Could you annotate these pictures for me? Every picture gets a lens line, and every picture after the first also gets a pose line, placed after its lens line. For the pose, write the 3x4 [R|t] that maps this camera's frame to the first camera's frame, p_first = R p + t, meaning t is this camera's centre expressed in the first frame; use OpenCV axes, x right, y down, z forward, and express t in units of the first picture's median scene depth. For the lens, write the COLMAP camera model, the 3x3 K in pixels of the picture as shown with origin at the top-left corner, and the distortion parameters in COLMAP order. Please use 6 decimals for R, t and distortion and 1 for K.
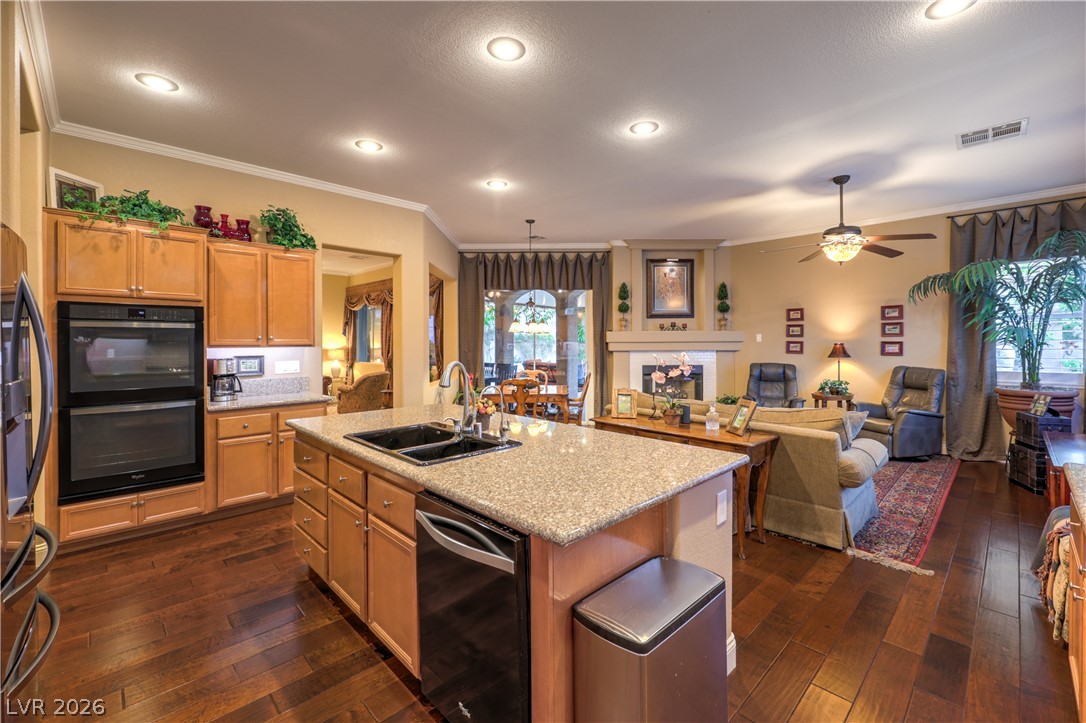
lens RADIAL K [[457.9, 0, 557.0], [0, 457.9, 343.8], [0, 0, 1]] dist [-0.000315, -0.000344]
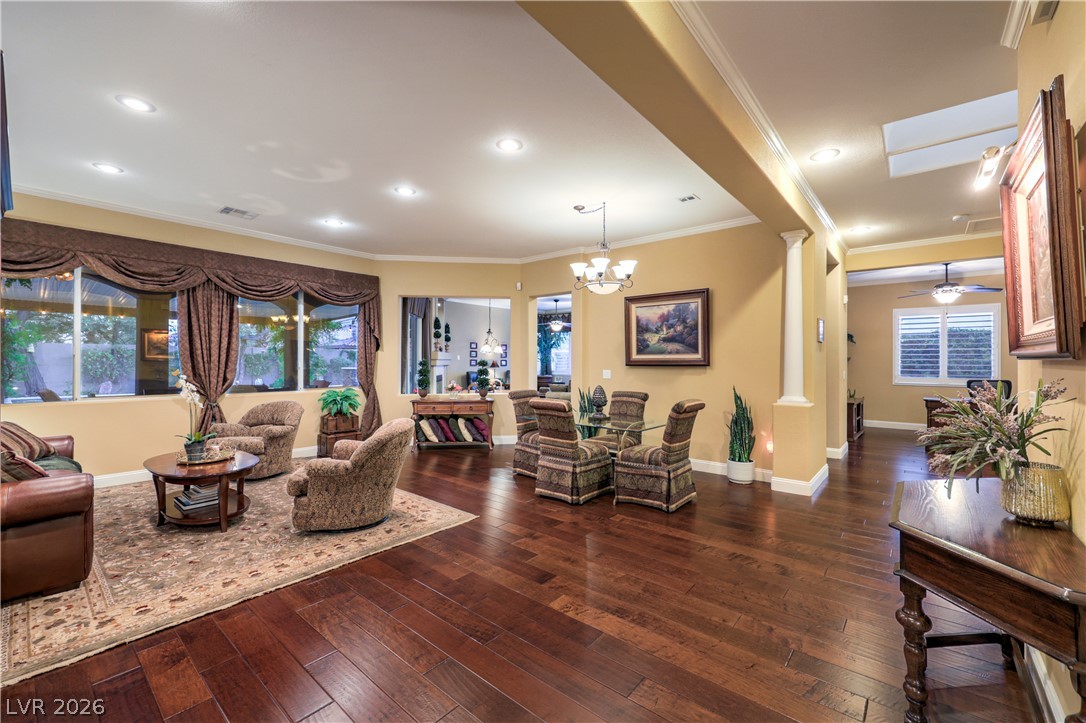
lens RADIAL K [[455.1, 0, 550.2], [0, 455.1, 359.1], [0, 0, 1]] dist [0.001449, 0.000047]
pose [[-0.101196, 0.007775, 0.994836, -1.653622], [0.004584, 0.999962, -0.007349, 0.009003], [-0.994856, 0.003816, -0.101228, 1.050243]]
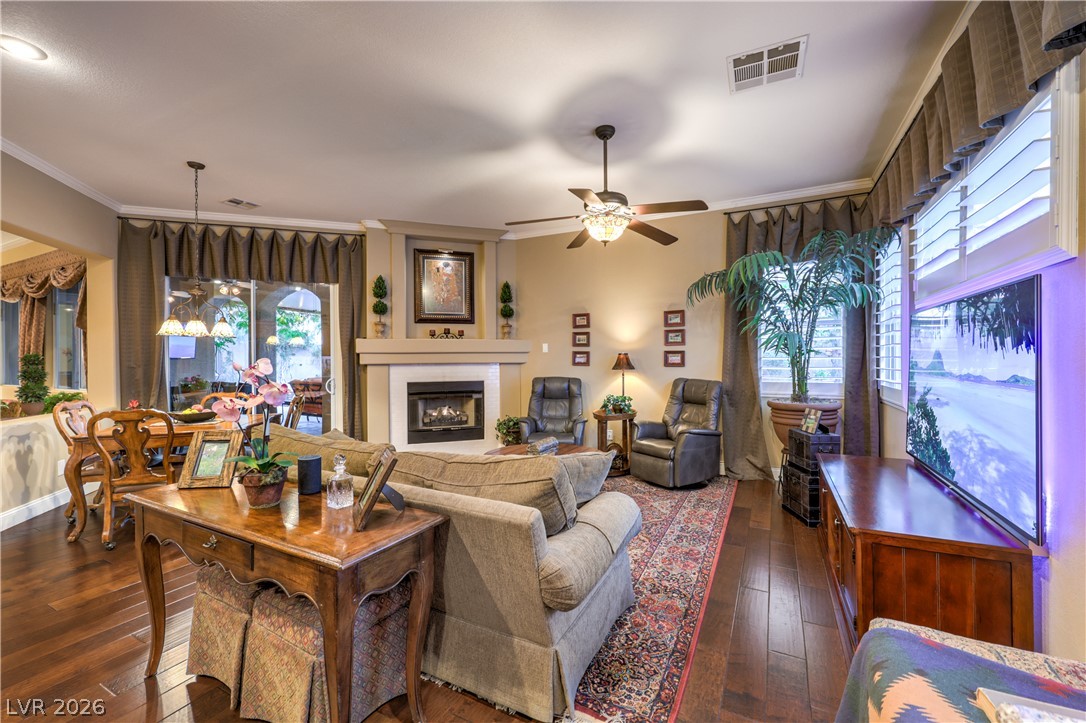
lens RADIAL K [[440.4, 0, 549.5], [0, 440.4, 359.1], [0, 0, 1]] dist [-0.000438, -0.000341]
pose [[0.950915, -0.003174, 0.309437, 0.244798], [0.004063, 0.999989, -0.002230, 0.012760], [-0.309427, 0.003377, 0.950917, 0.269904]]
